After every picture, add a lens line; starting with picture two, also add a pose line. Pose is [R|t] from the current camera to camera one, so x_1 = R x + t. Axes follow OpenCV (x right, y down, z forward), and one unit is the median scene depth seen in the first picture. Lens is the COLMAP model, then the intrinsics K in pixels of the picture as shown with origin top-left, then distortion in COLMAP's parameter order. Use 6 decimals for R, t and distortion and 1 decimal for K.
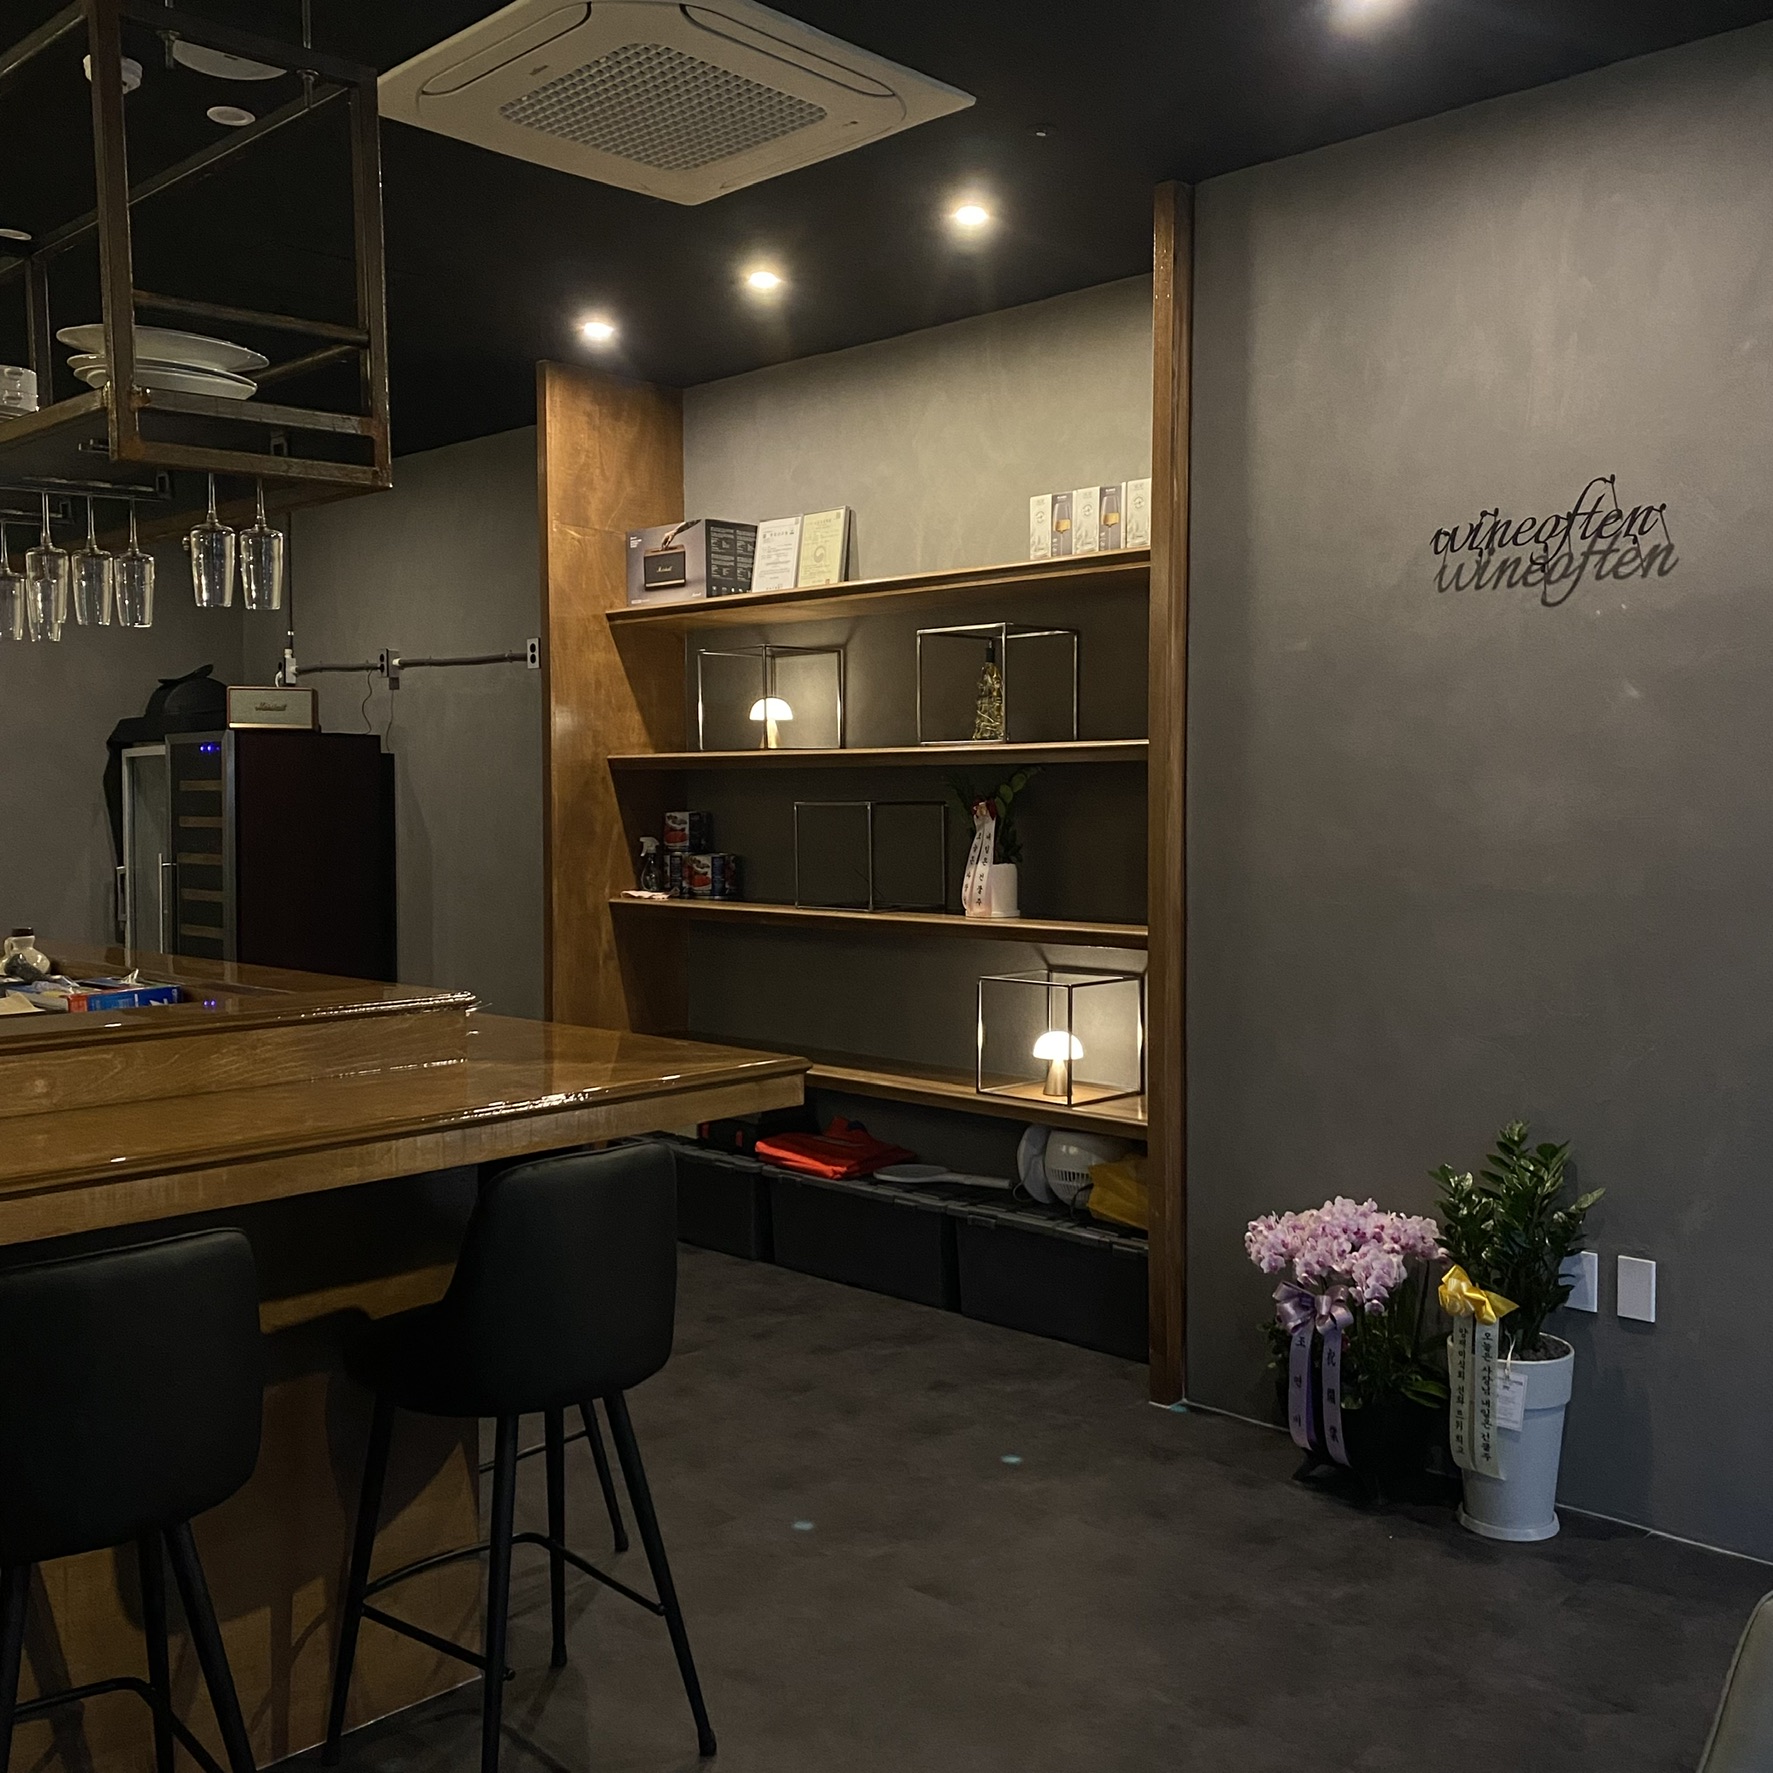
lens RADIAL K [[1799.5, 0, 884.7], [0, 1799.5, 888.9], [0, 0, 1]] dist [0.001594, 0.000000]
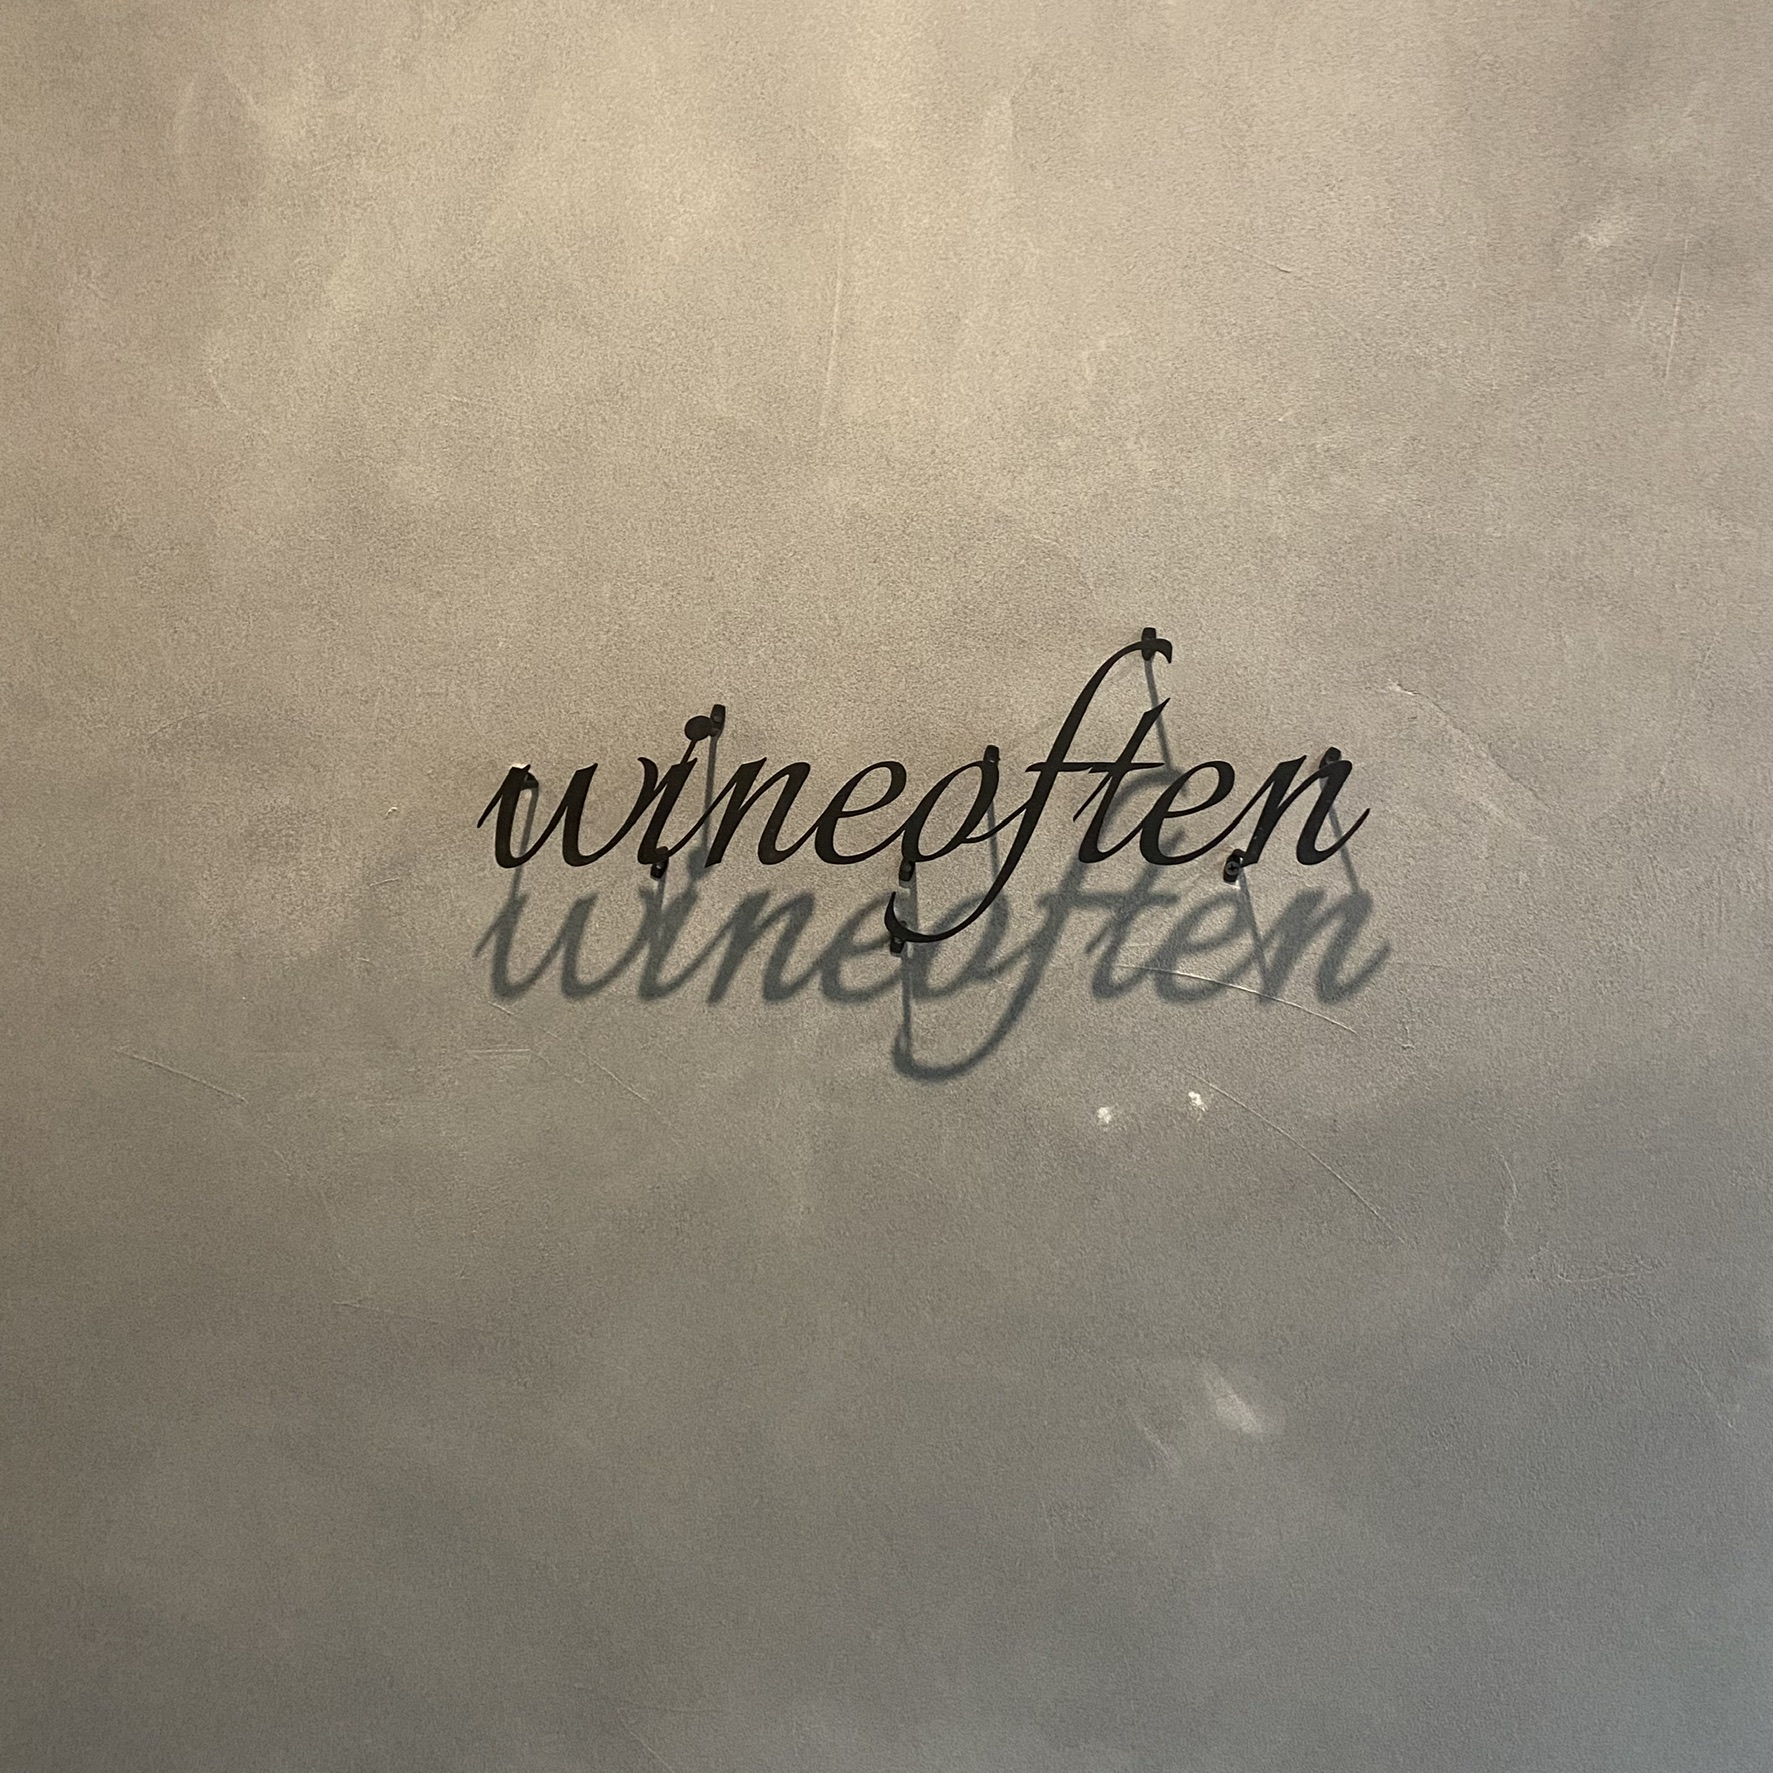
lens RADIAL K [[1799.5, 0, 886.4], [0, 1799.5, 889.0], [0, 0, 1]] dist [0.001594, 0.000000]
pose [[0.751689, -0.012282, 0.659403, 0.184339], [0.041524, 0.998724, -0.028733, -0.178445], [-0.658209, 0.048980, 0.751241, 0.796695]]
